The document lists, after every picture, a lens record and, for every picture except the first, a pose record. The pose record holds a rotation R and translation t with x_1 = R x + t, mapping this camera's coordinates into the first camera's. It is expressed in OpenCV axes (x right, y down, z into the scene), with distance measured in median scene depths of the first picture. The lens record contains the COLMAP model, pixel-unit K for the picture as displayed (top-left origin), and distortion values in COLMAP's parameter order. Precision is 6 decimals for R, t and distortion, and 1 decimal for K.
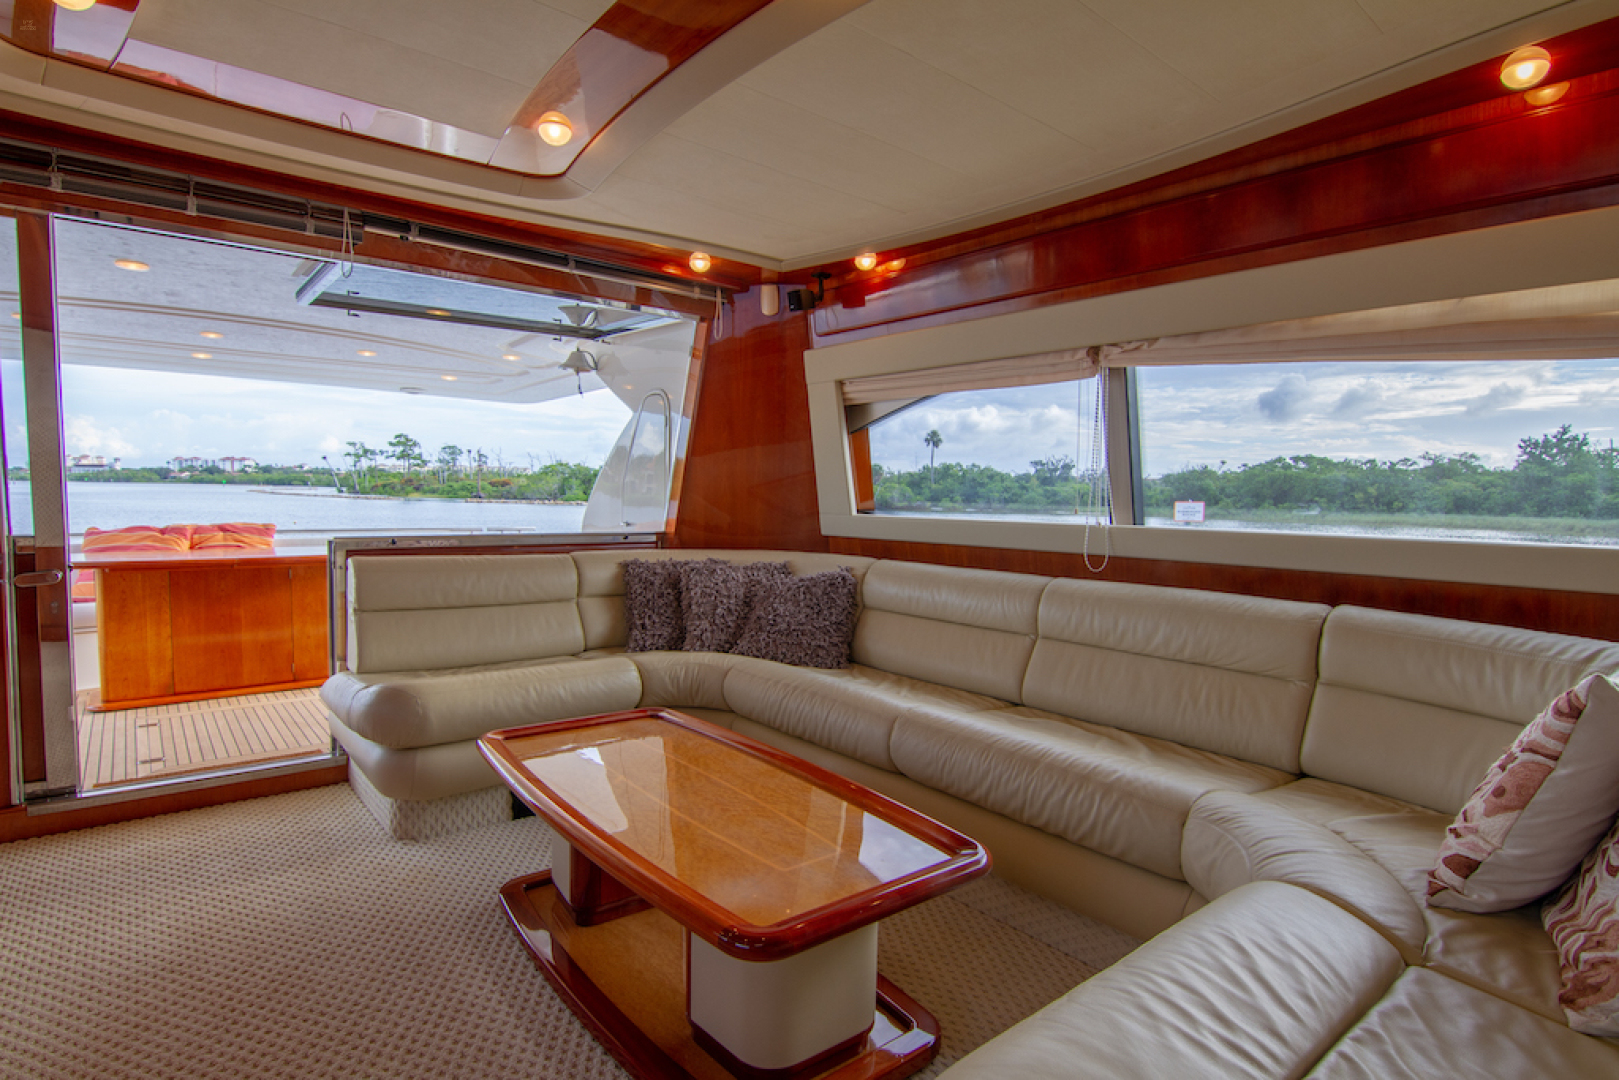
lens RADIAL K [[832.5, 0, 811.0], [0, 832.5, 548.1], [0, 0, 1]] dist [-0.000344, -0.018089]
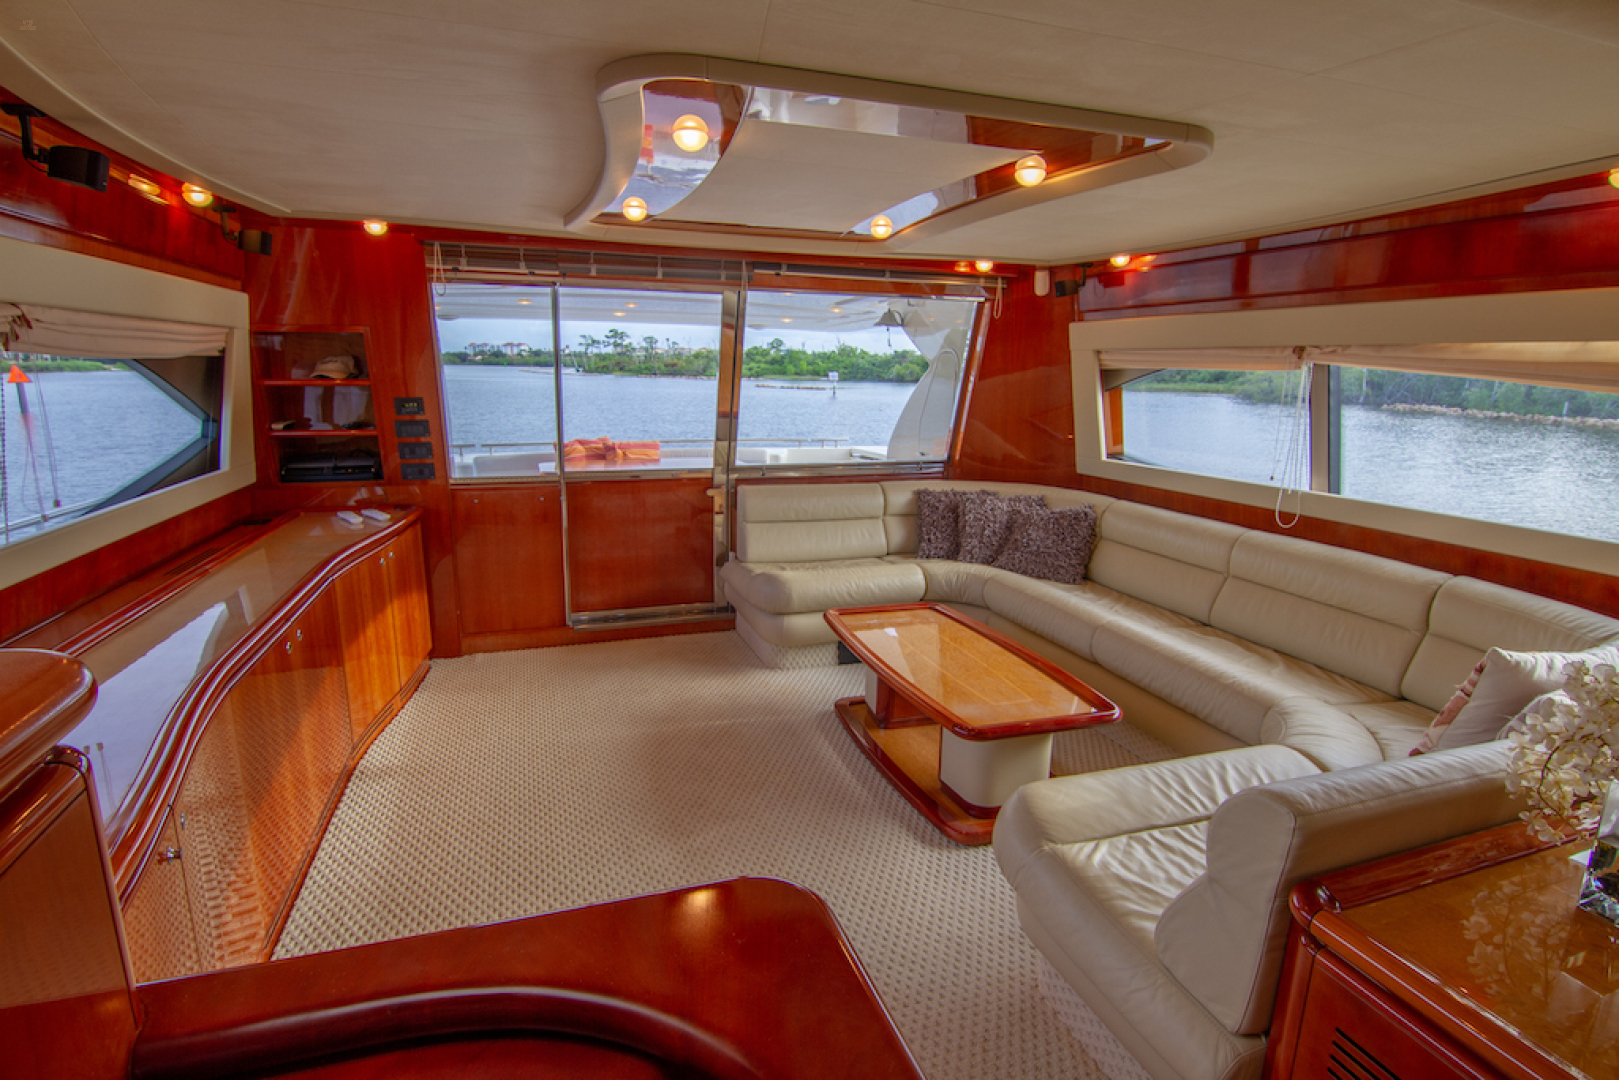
lens RADIAL K [[813.8, 0, 799.3], [0, 813.8, 545.8], [0, 0, 1]] dist [0.000869, -0.018266]
pose [[0.932353, 0.067096, -0.355269, 0.079999], [-0.018005, 0.990027, 0.139725, -0.086012], [0.361101, -0.123876, 0.924262, -0.333499]]
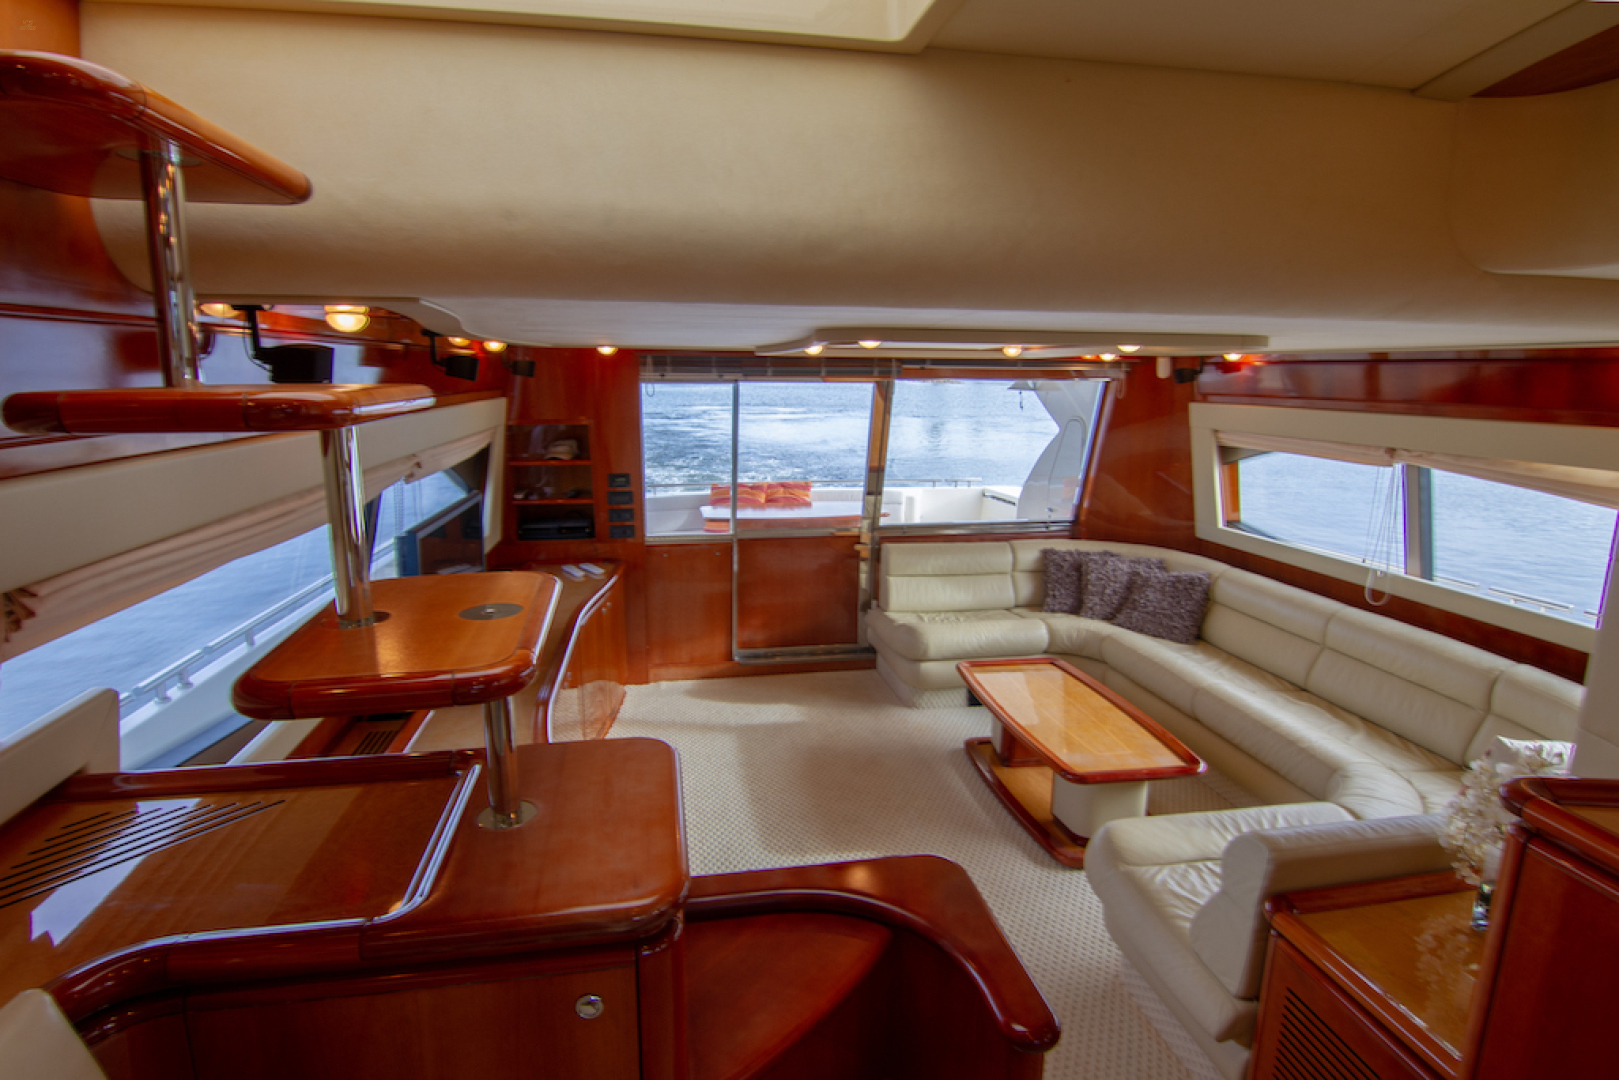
lens RADIAL K [[832.5, 0, 811.0], [0, 832.5, 548.1], [0, 0, 1]] dist [-0.000344, -0.018089]
pose [[0.871745, 0.082271, -0.483003, 0.146743], [-0.022992, 0.991585, 0.127403, -0.188548], [0.489419, -0.099957, 0.866301, -0.554359]]
